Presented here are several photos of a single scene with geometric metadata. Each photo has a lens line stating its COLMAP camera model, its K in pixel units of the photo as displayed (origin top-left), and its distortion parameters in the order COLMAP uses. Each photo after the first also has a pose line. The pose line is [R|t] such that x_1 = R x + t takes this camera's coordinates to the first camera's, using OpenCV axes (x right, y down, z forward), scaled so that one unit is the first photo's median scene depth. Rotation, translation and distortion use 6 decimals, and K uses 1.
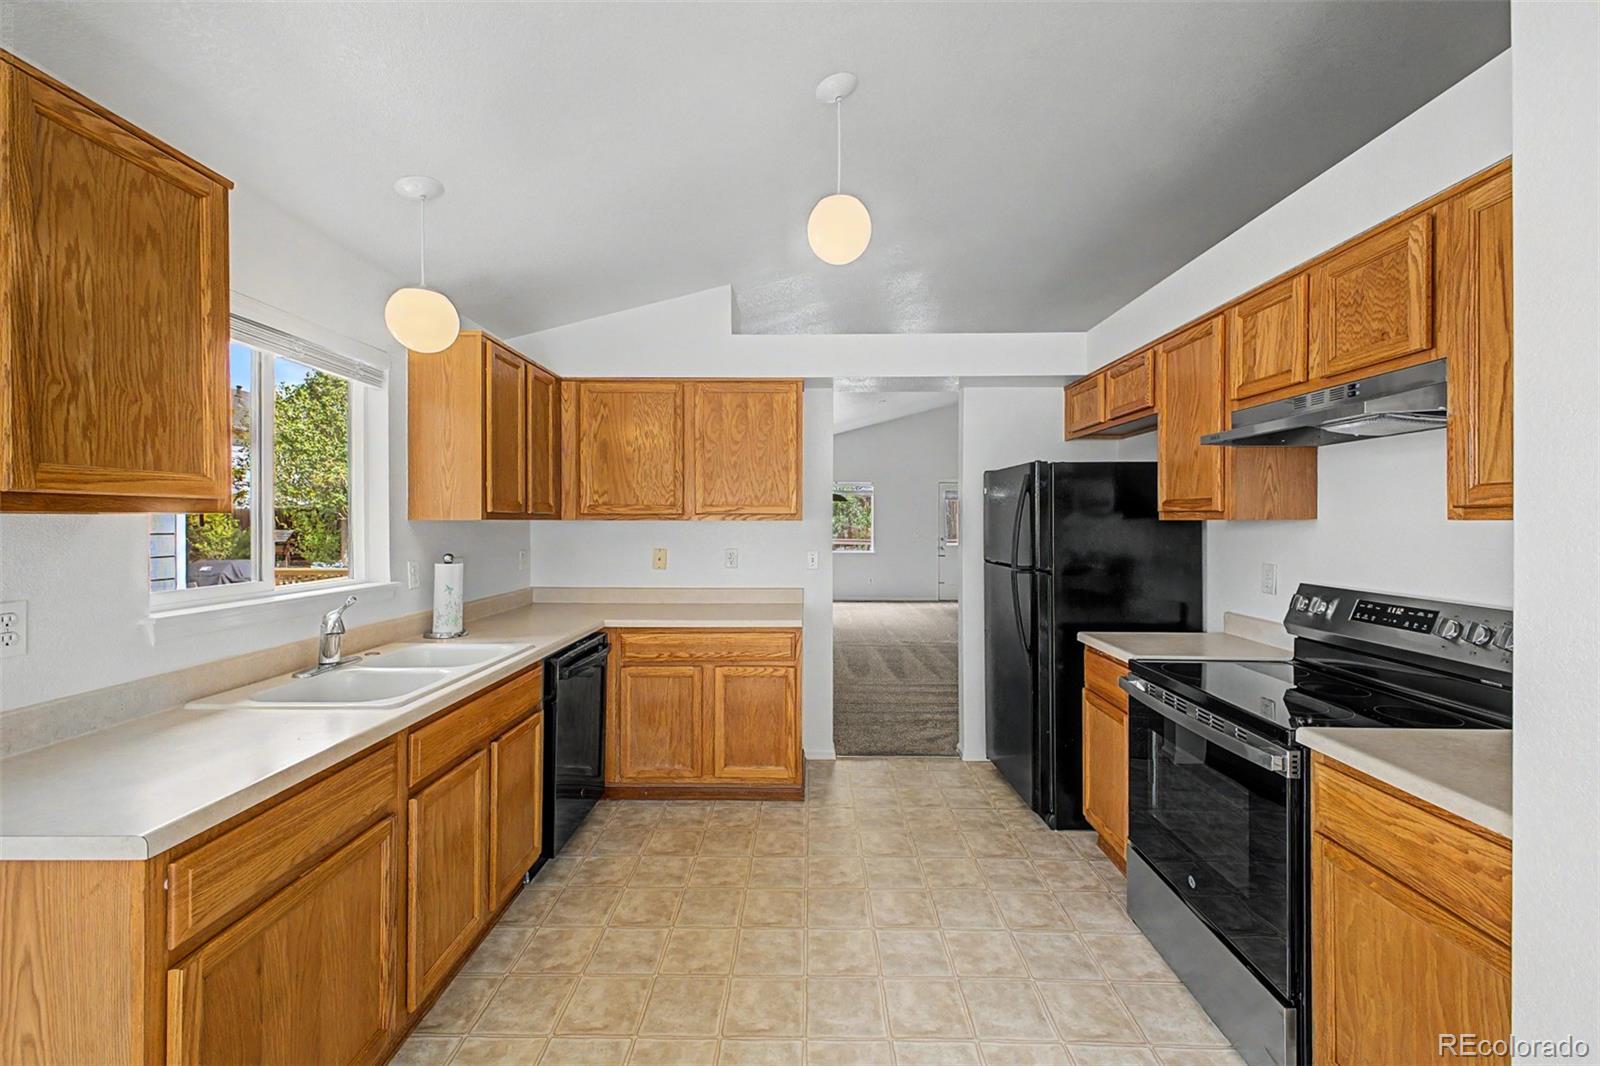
lens RADIAL K [[636.4, 0, 794.9], [0, 636.4, 521.5], [0, 0, 1]] dist [0.002210, 0.000161]
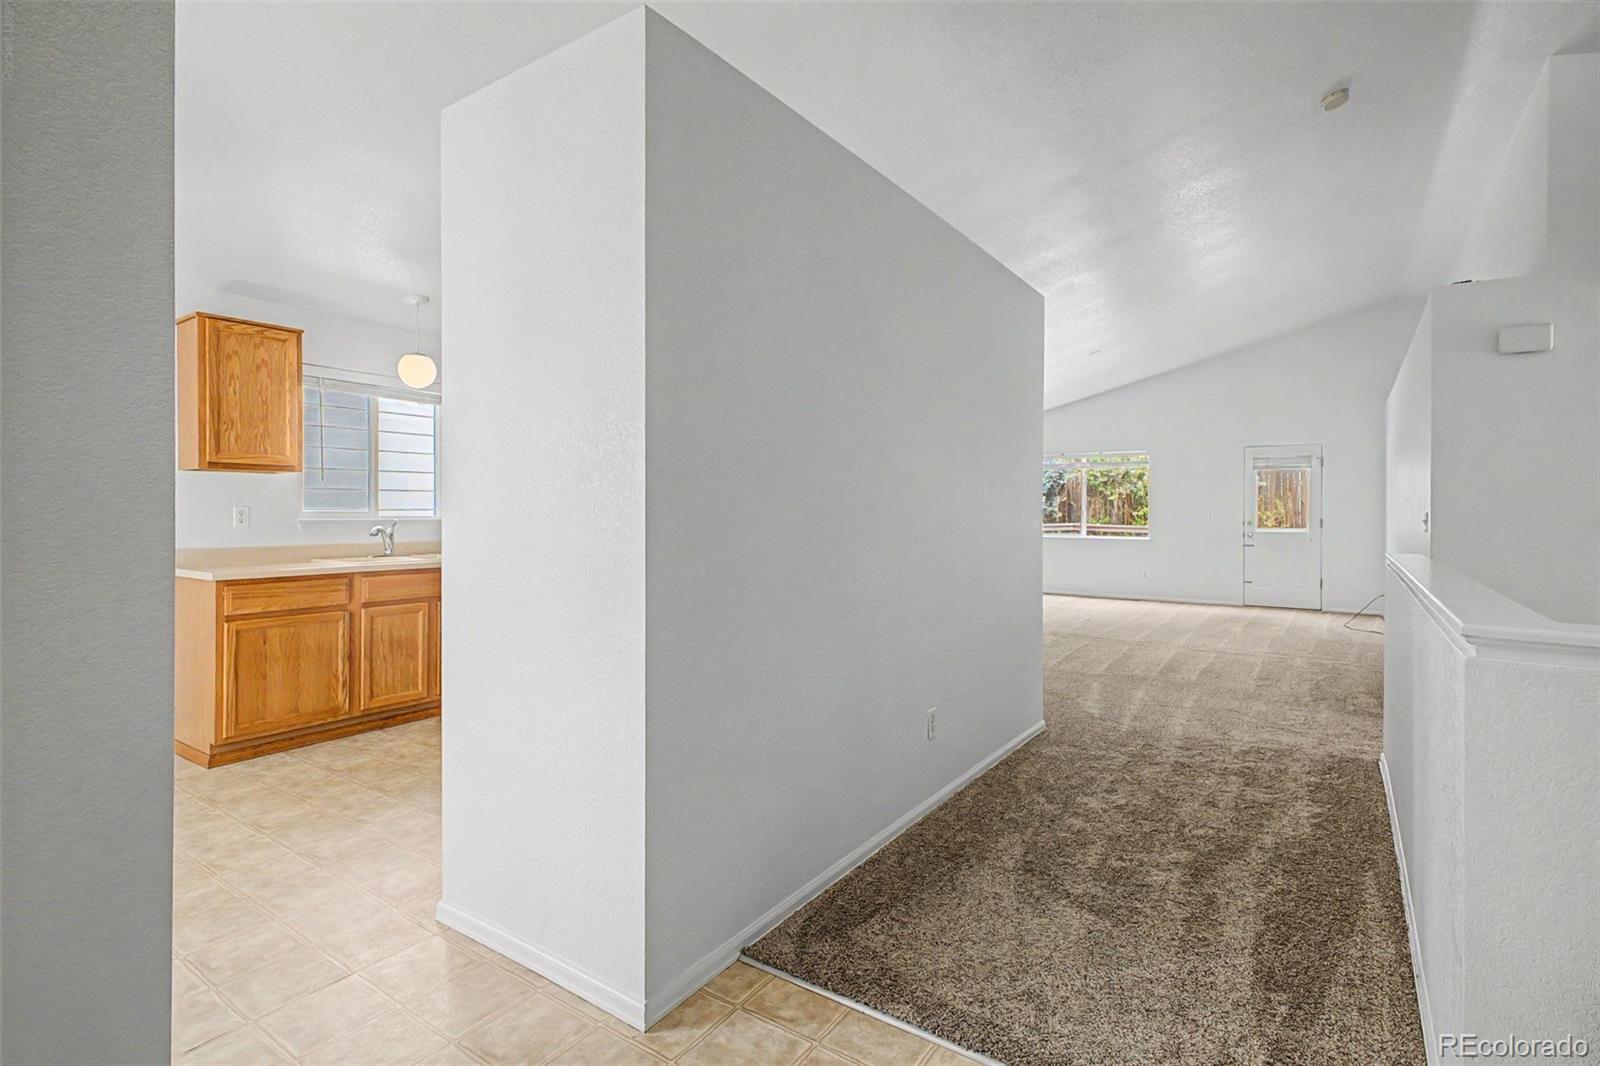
lens RADIAL K [[772.4, 0, 795.3], [0, 772.4, 517.9], [0, 0, 1]] dist [0.019956, -0.000046]
pose [[0.813424, 0.002847, -0.581665, 1.330643], [-0.001895, 0.999996, 0.002245, 0.085891], [0.581669, -0.000723, 0.813425, -0.160328]]
